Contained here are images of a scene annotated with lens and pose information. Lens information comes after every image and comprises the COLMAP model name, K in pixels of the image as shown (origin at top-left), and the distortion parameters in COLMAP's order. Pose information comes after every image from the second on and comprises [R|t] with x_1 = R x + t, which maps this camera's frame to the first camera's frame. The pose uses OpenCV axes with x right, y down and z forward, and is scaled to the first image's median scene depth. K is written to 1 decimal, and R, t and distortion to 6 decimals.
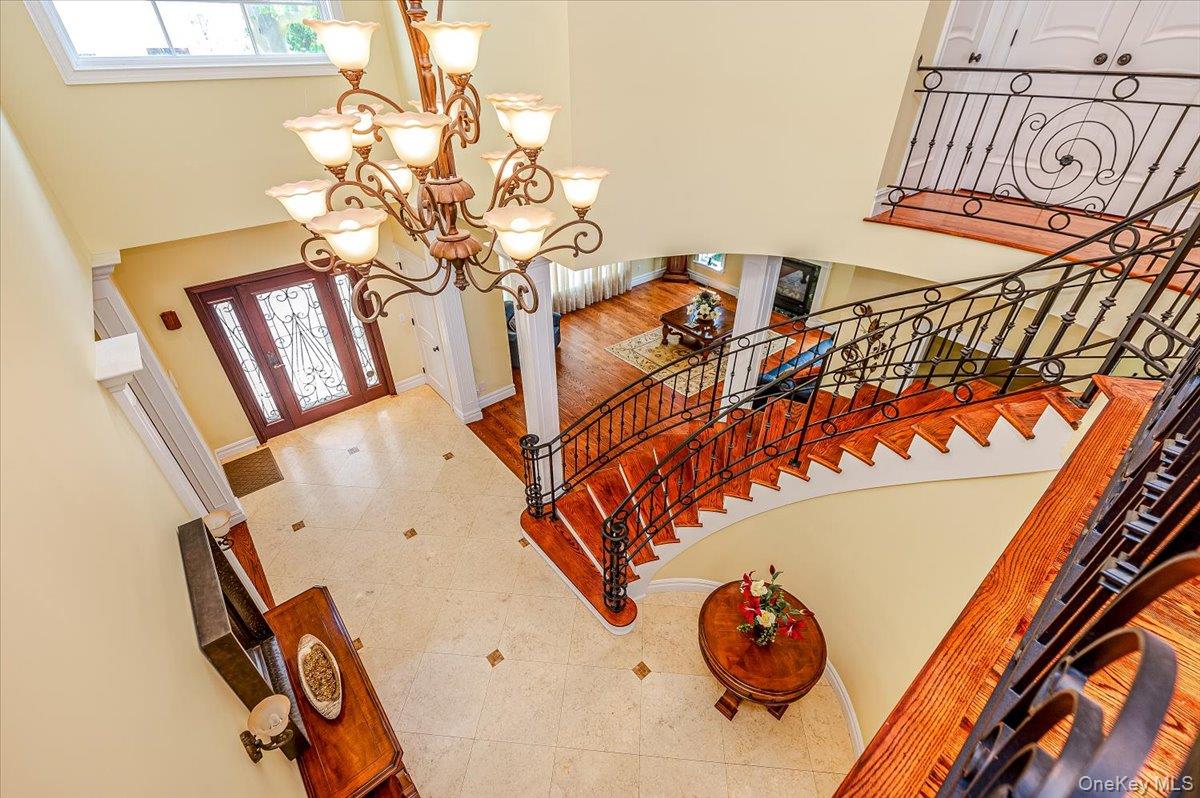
lens RADIAL K [[516.9, 0, 602.5], [0, 516.9, 399.8], [0, 0, 1]] dist [0.000697, -0.000273]
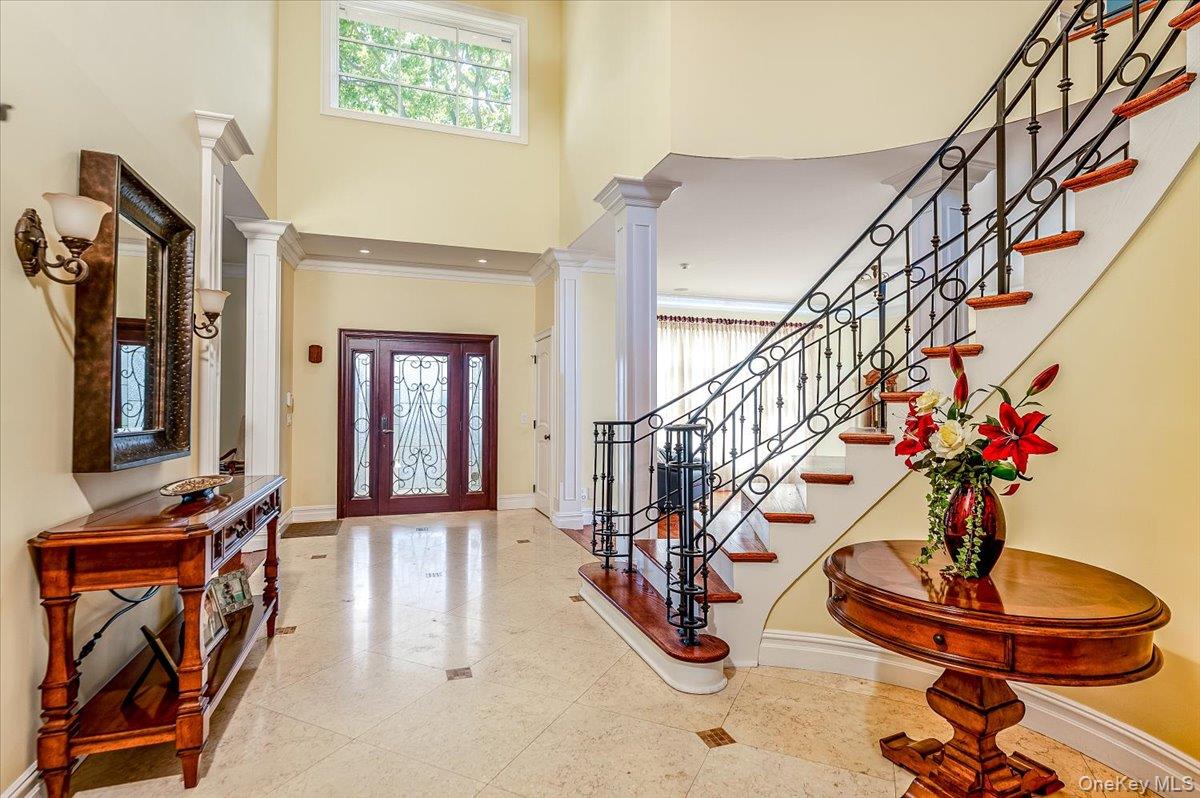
lens RADIAL K [[591.3, 0, 601.6], [0, 591.3, 400.4], [0, 0, 1]] dist [-0.017770, -0.000355]
pose [[0.937803, 0.004476, -0.347138, 0.114002], [-0.203670, 0.816858, -0.539687, 0.410364], [0.281147, 0.576822, 0.766964, 0.274015]]
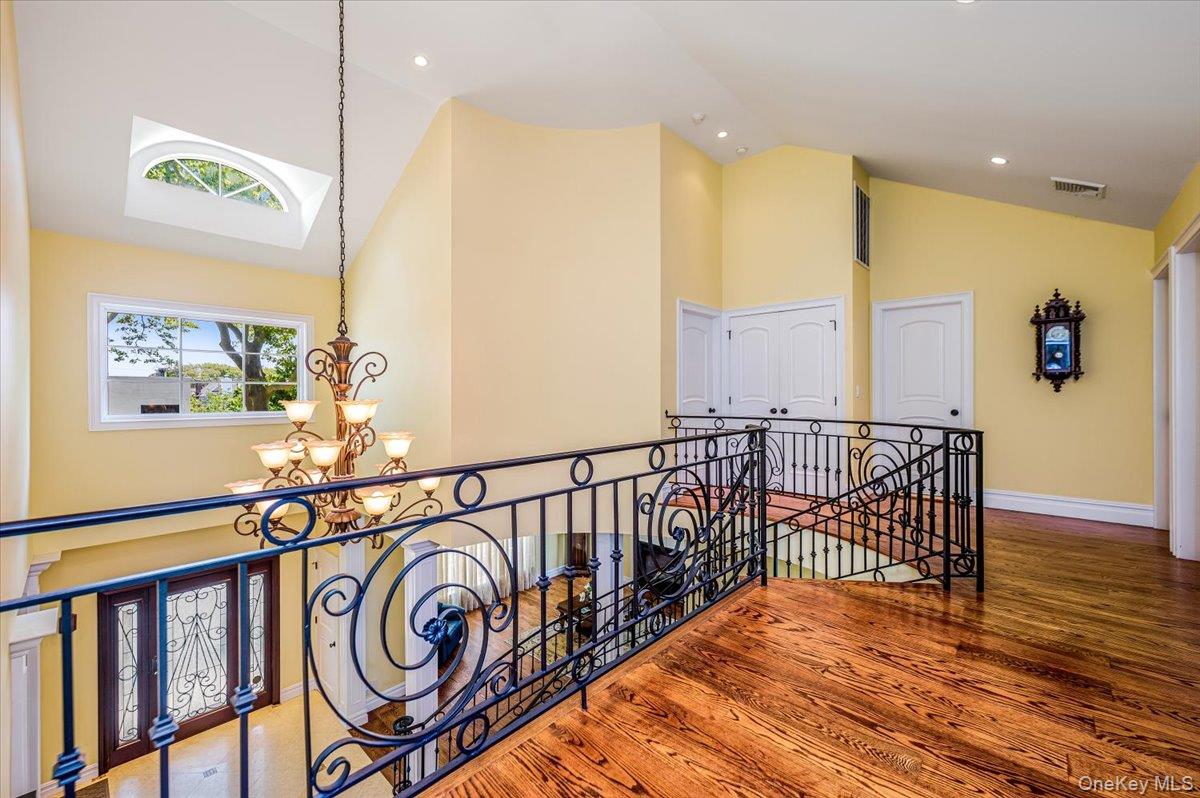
lens RADIAL K [[488.2, 0, 600.8], [0, 488.2, 398.2], [0, 0, 1]] dist [-0.002559, 0.000719]
pose [[0.991316, -0.003174, 0.131460, 0.099547], [0.077372, 0.822422, -0.563592, 0.101333], [-0.106327, 0.568870, 0.815526, -0.165050]]
